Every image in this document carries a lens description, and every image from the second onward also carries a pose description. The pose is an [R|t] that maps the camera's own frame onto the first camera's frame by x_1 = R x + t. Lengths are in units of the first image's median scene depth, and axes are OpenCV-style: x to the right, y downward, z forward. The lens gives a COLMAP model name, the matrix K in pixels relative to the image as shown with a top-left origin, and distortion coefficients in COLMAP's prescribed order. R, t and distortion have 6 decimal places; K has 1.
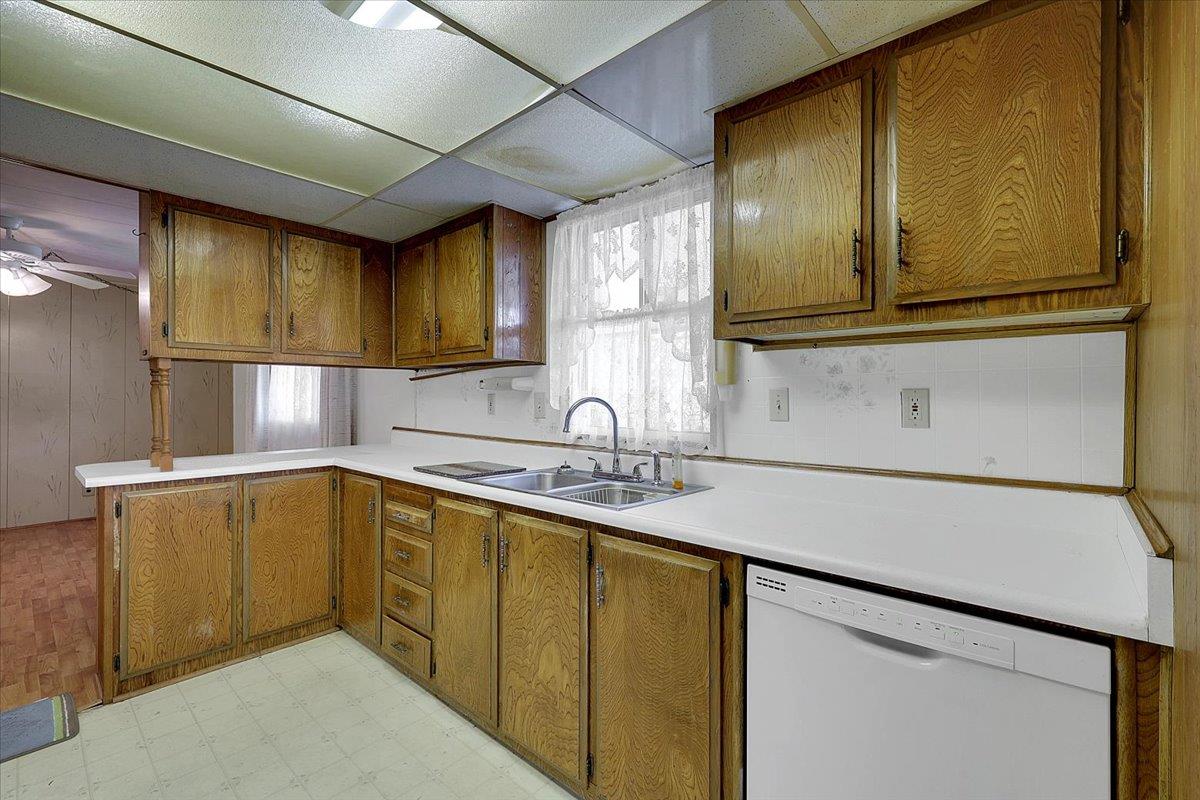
lens RADIAL K [[529.0, 0, 597.0], [0, 529.0, 392.9], [0, 0, 1]] dist [0.003190, -0.000378]
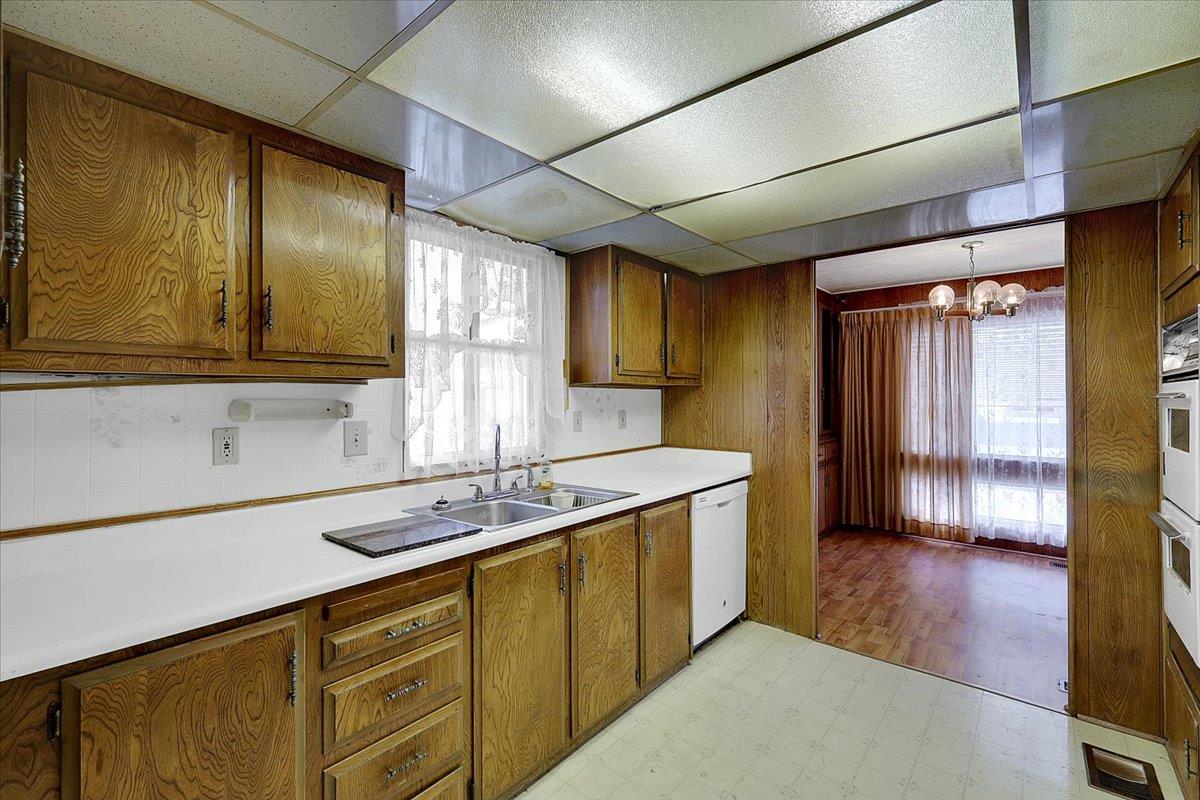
lens RADIAL K [[529.0, 0, 597.0], [0, 529.0, 392.9], [0, 0, 1]] dist [0.003190, -0.000378]
pose [[-0.042956, 0.007263, 0.999051, -1.095723], [-0.002396, 0.999970, -0.007372, -0.044818], [-0.999074, -0.002711, -0.042937, 0.873885]]
